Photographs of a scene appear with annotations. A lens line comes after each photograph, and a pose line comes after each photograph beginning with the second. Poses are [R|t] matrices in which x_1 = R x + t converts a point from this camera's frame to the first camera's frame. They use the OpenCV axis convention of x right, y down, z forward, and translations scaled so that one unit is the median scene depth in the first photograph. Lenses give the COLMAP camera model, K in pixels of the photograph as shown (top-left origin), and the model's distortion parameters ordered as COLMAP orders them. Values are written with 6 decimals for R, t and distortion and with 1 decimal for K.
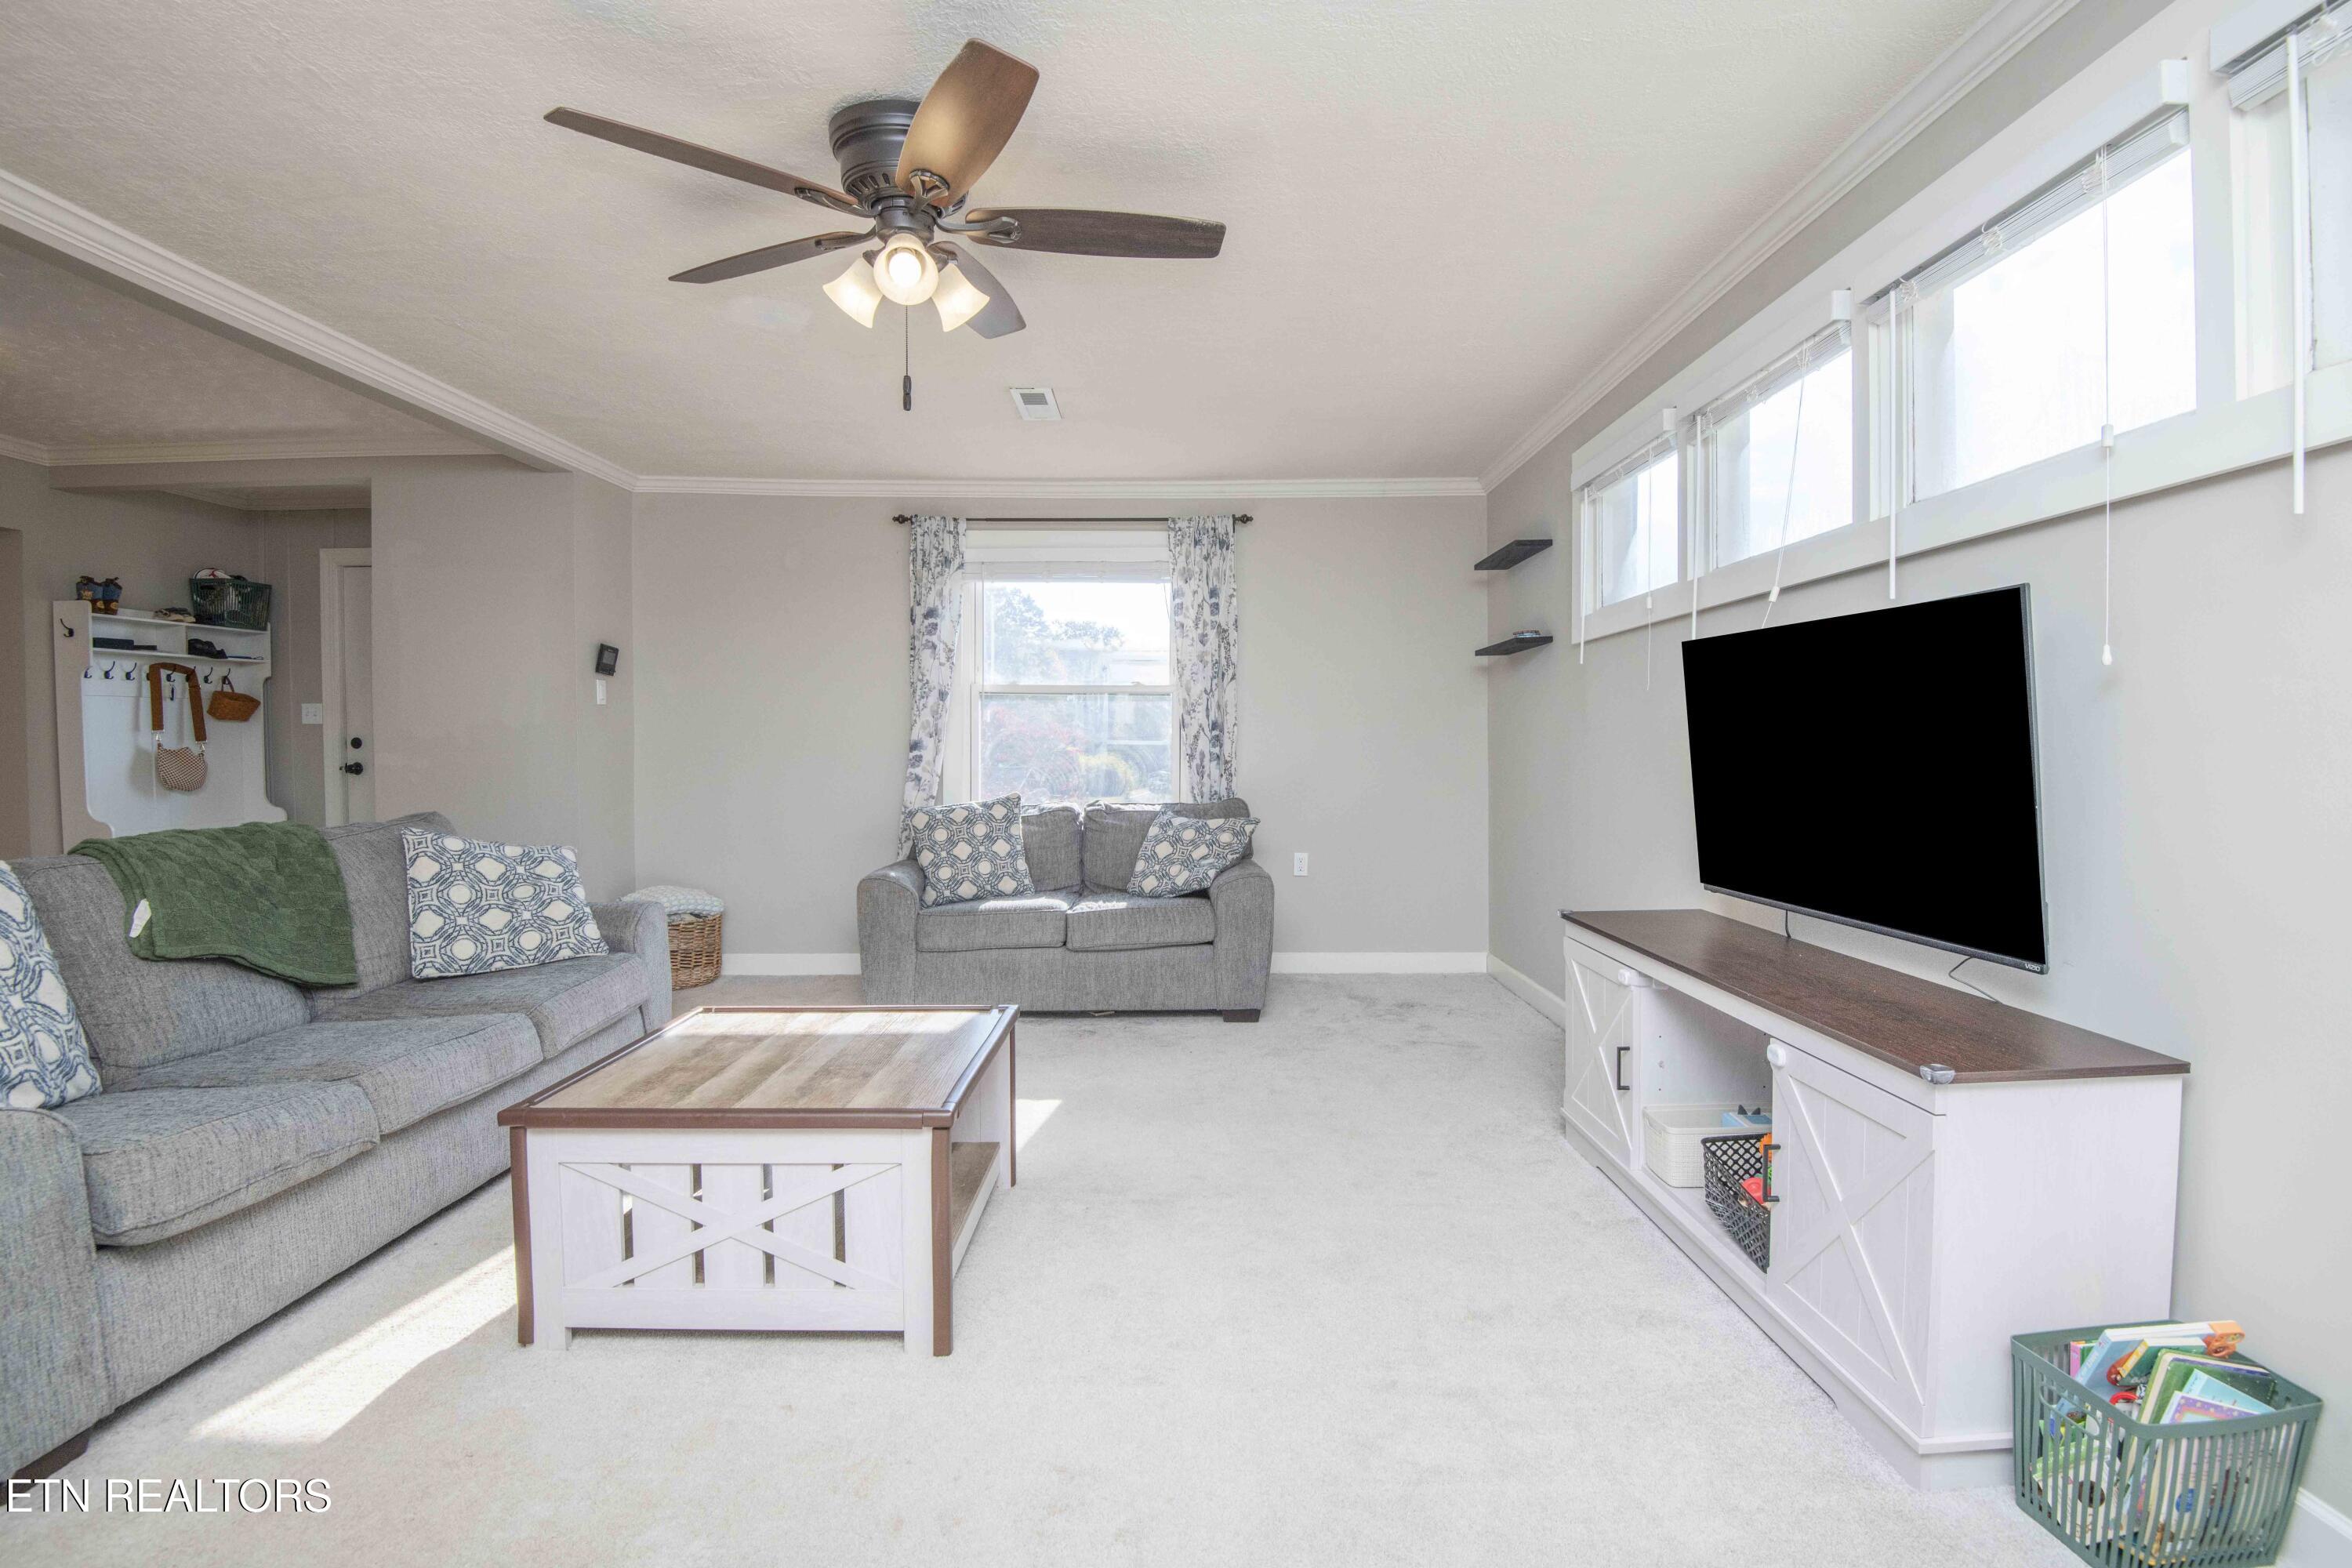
lens RADIAL K [[1110.5, 0, 1201.7], [0, 1110.5, 774.2], [0, 0, 1]] dist [-0.019356, -0.014296]
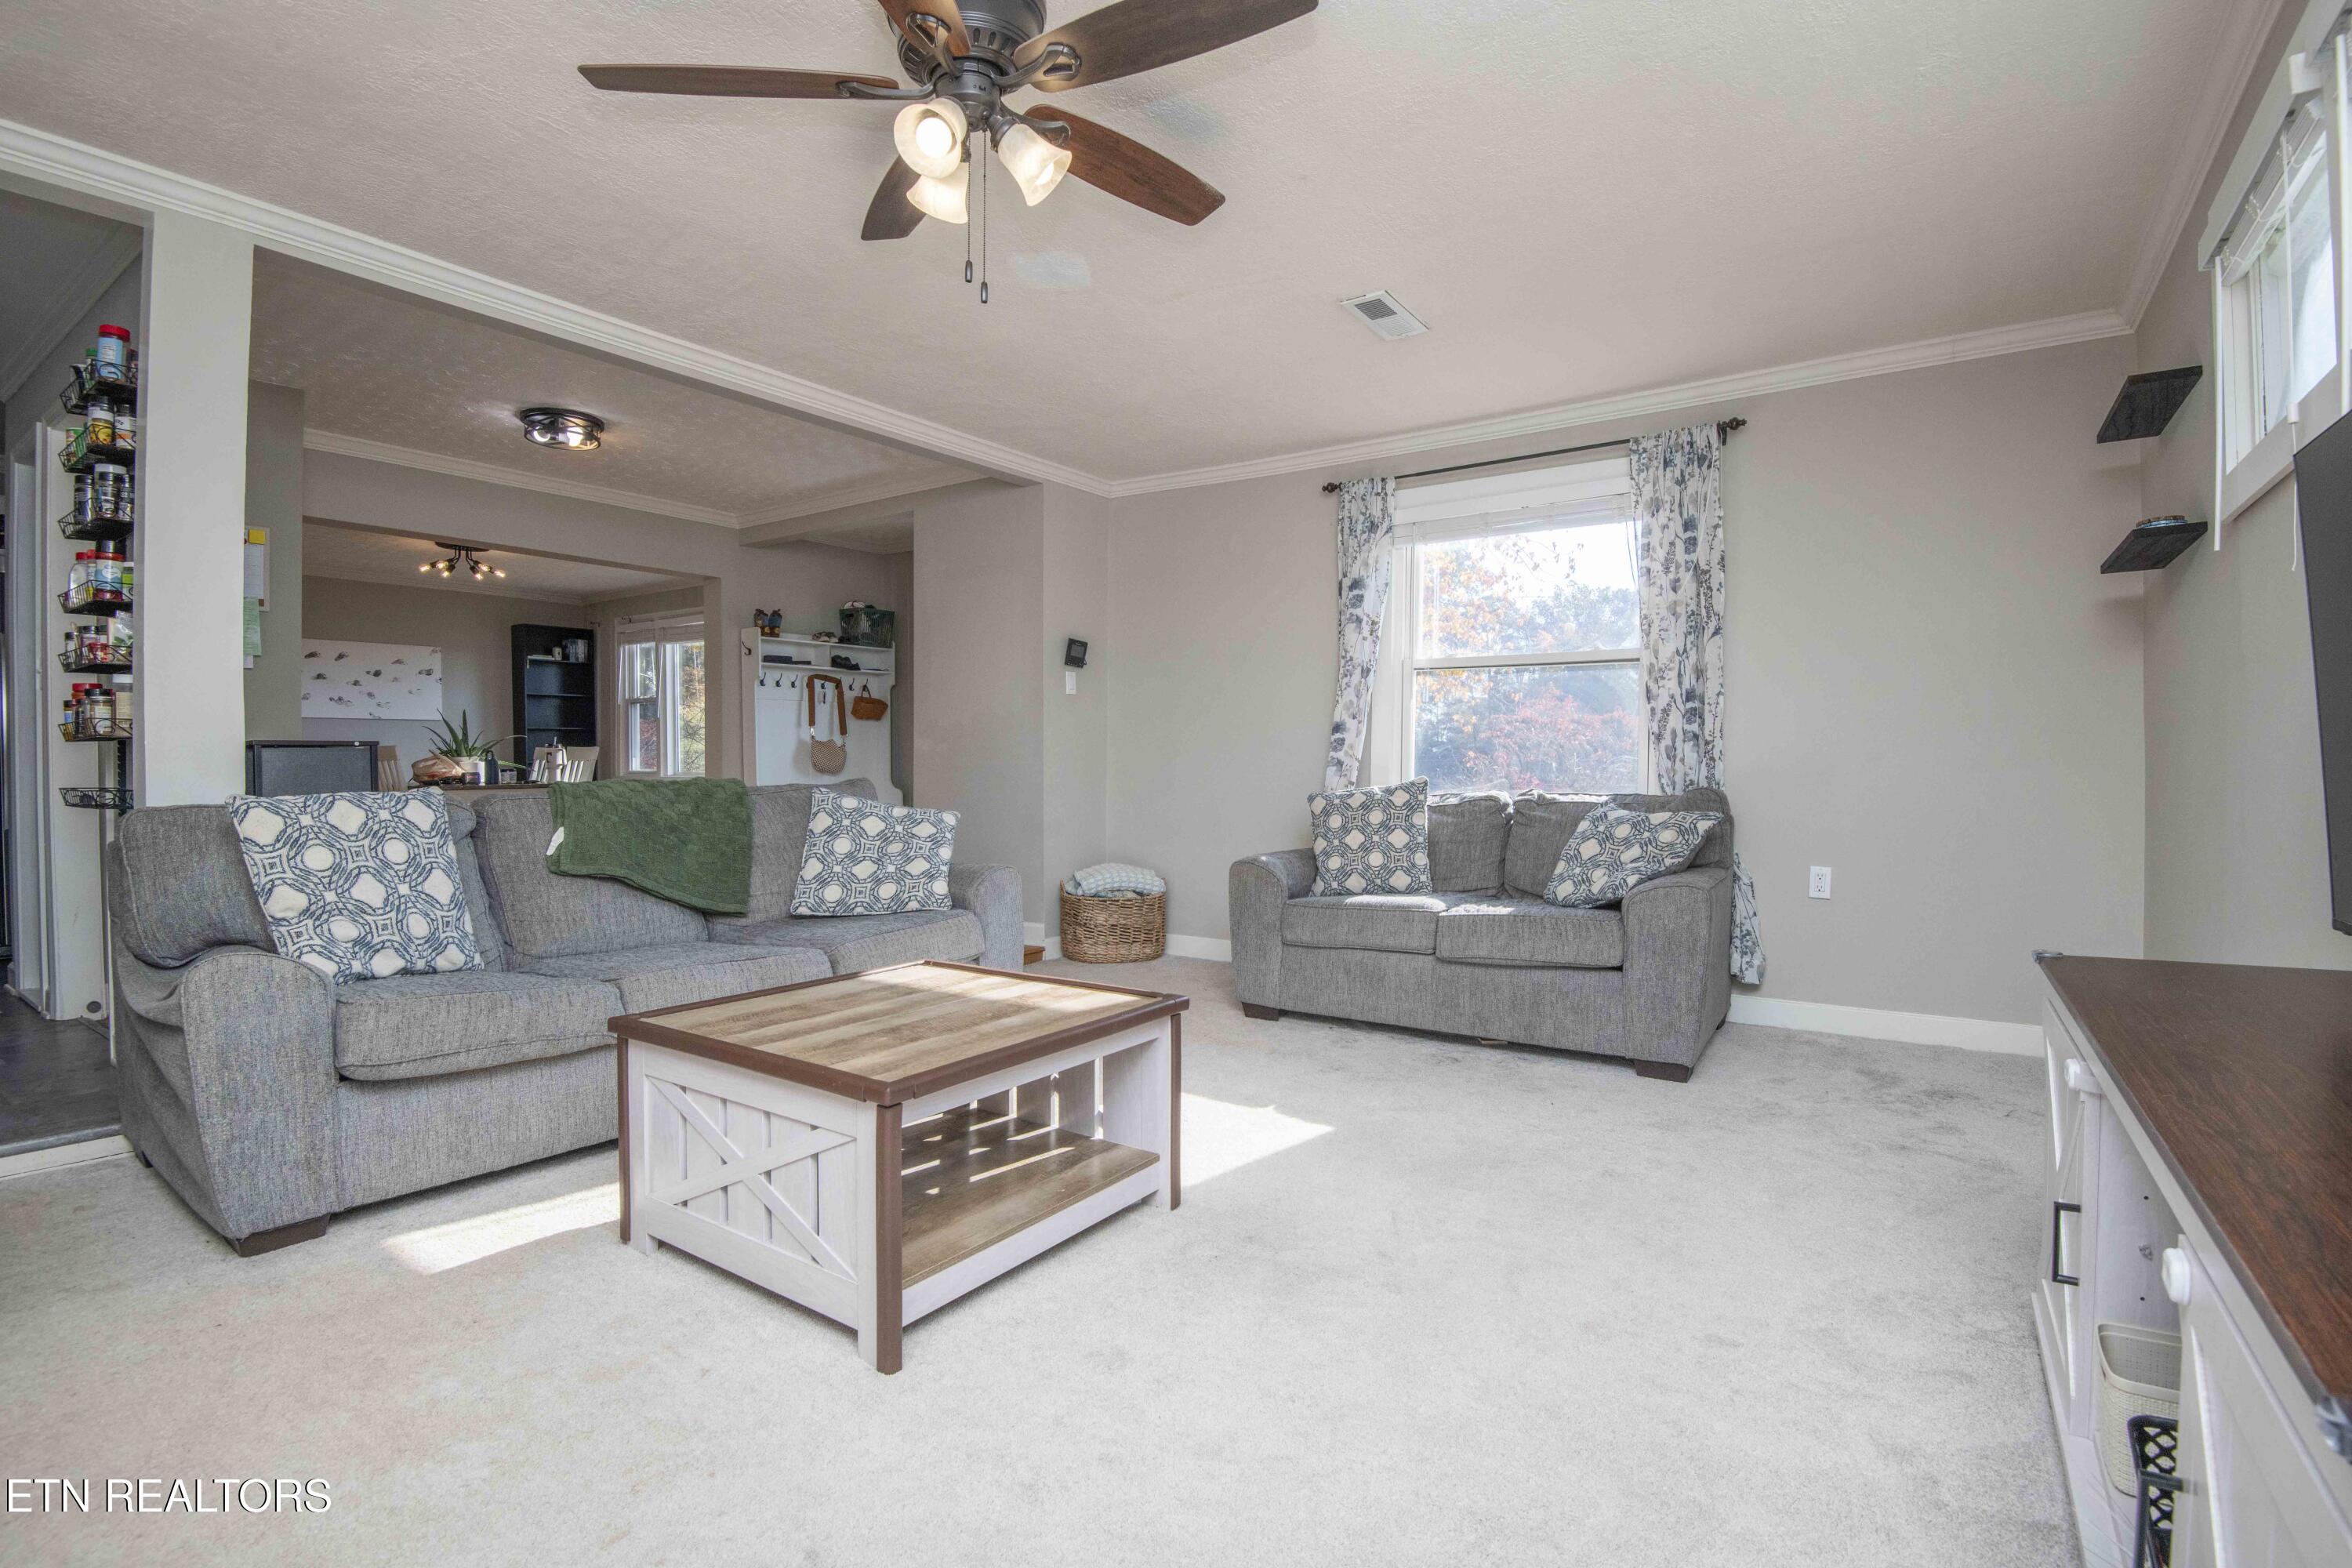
lens RADIAL K [[1107.1, 0, 1180.0], [0, 1107.1, 775.5], [0, 0, 1]] dist [0.017651, -0.056484]
pose [[0.813100, 0.006893, -0.582083, 0.187214], [-0.017321, 0.999774, -0.012357, 0.029872], [0.581866, 0.020130, 0.813035, 0.179237]]
